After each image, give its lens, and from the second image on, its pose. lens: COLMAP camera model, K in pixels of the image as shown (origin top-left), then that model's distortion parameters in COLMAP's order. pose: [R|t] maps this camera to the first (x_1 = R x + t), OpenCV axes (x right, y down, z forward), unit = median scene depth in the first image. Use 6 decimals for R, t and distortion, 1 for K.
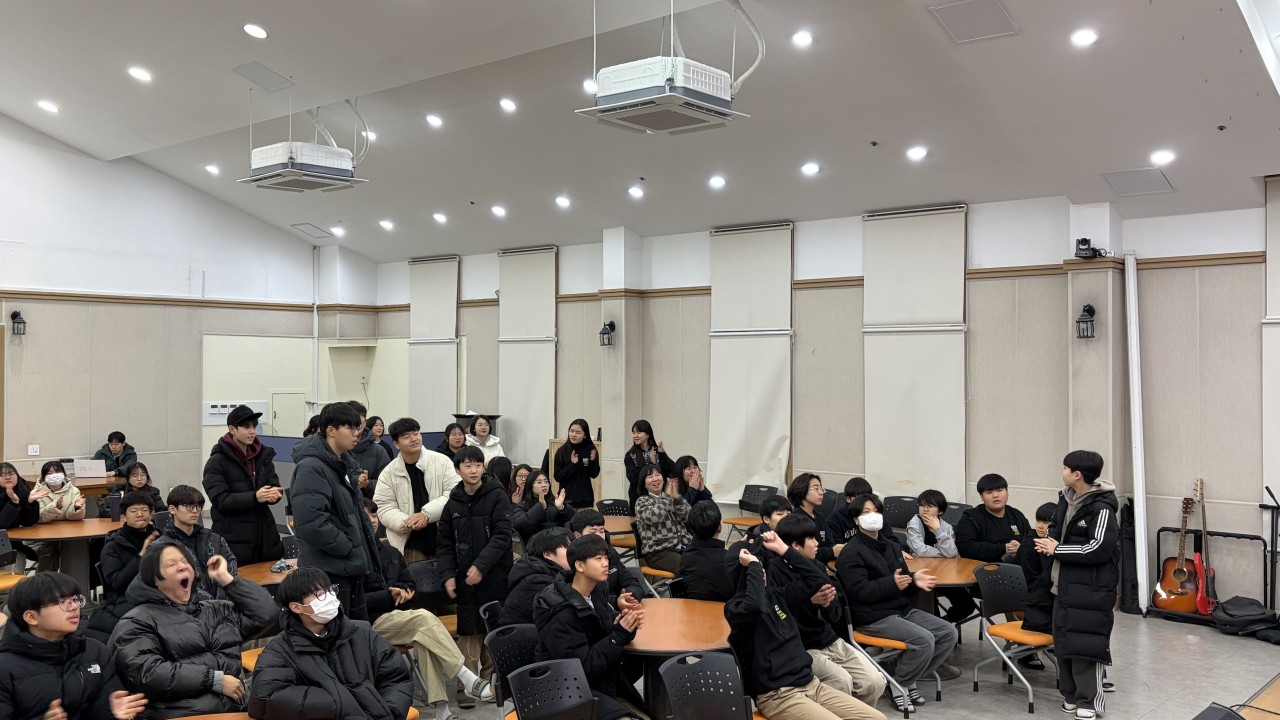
lens RADIAL K [[1140.9, 0, 635.3], [0, 1140.9, 347.3], [0, 0, 1]] dist [0.060876, -0.083802]
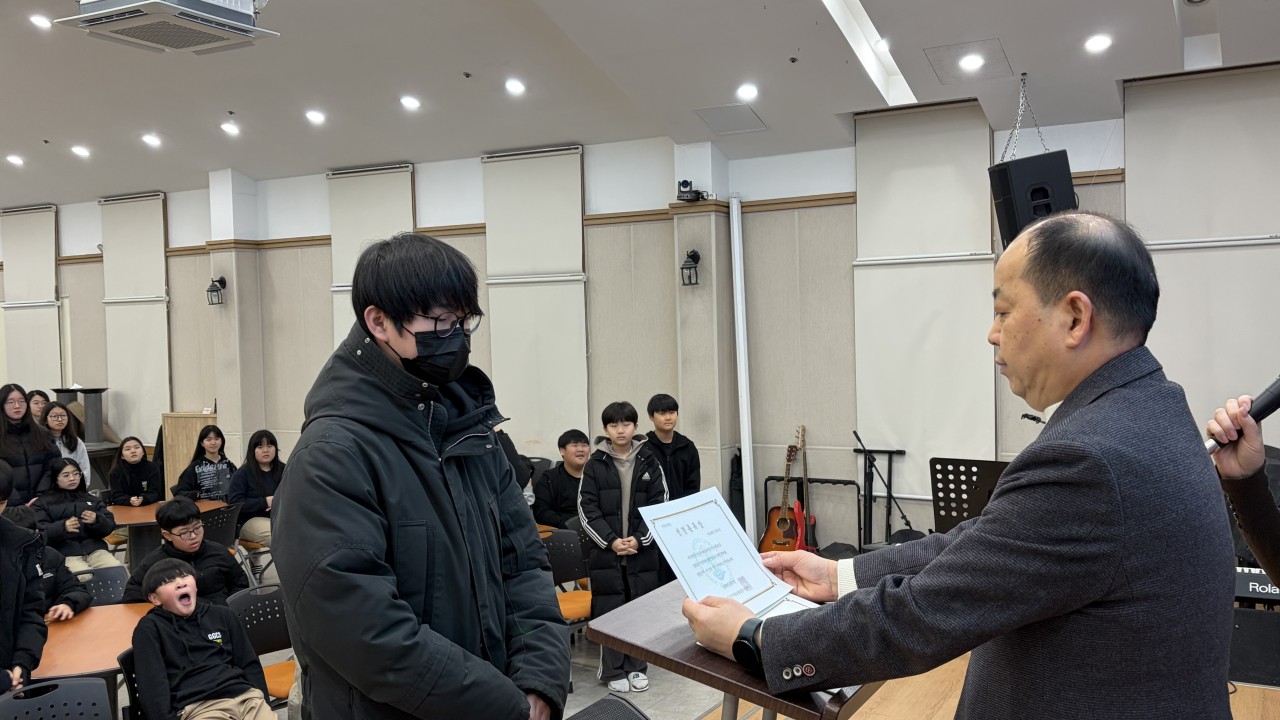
lens RADIAL K [[1166.2, 0, 638.4], [0, 1166.2, 365.5], [0, 0, 1]] dist [0.089253, -0.030985]
pose [[0.979567, -0.036190, 0.197837, 0.137879], [0.025676, 0.998131, 0.055455, 0.003381], [-0.199474, -0.049242, 0.978665, 0.047138]]
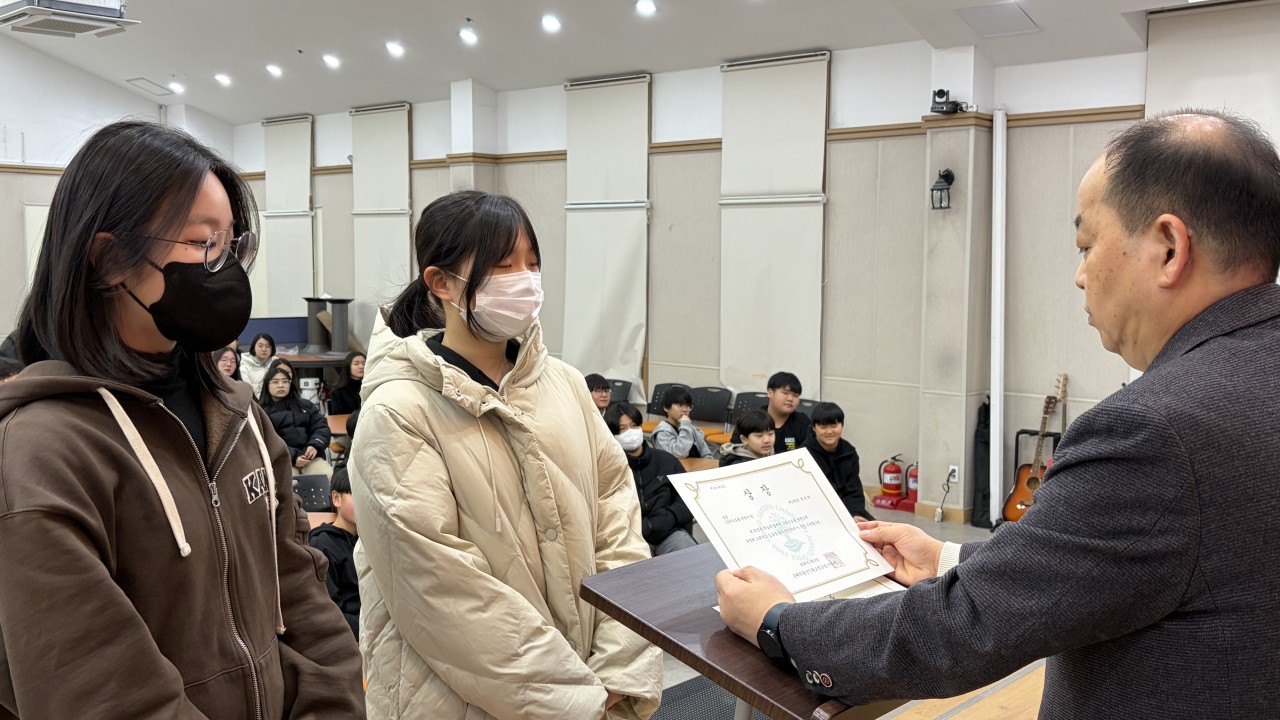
lens RADIAL K [[1245.4, 0, 635.3], [0, 1245.4, 365.0], [0, 0, 1]] dist [0.038863, 0.000000]
pose [[0.999732, 0.004931, -0.022638, 0.167207], [-0.002412, 0.993931, 0.109979, 0.004709], [0.023043, -0.109895, 0.993676, 0.056999]]
